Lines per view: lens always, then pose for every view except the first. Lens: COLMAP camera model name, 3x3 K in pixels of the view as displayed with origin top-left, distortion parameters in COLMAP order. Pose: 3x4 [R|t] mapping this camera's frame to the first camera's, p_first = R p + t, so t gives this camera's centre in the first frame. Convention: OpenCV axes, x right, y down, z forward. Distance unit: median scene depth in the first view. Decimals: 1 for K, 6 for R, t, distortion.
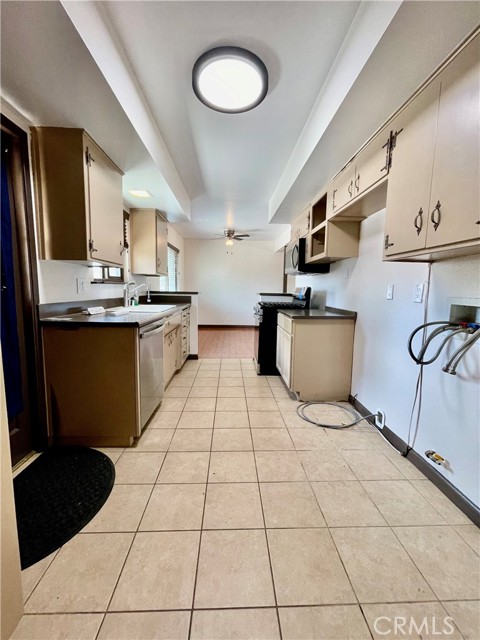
lens RADIAL K [[261.4, 0, 238.4], [0, 261.4, 317.1], [0, 0, 1]] dist [-0.003185, 0.000535]
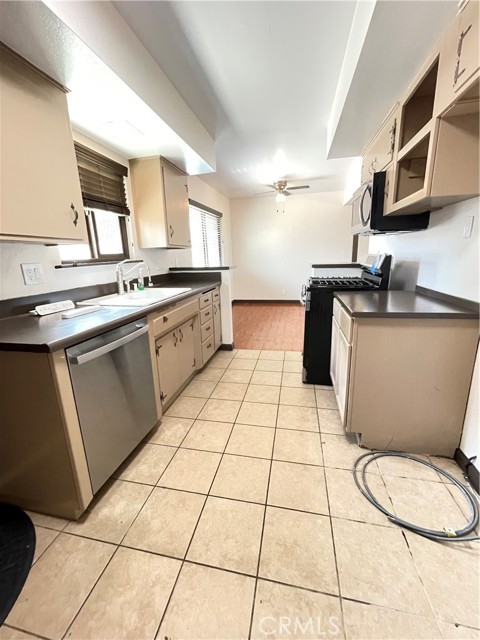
lens RADIAL K [[261.4, 0, 238.4], [0, 261.4, 317.1], [0, 0, 1]] dist [-0.003185, 0.000535]
pose [[0.967367, 0.011567, -0.253117, 0.105927], [0.020815, 0.991953, 0.124881, -0.066778], [0.252525, -0.126074, 0.959342, 0.373294]]
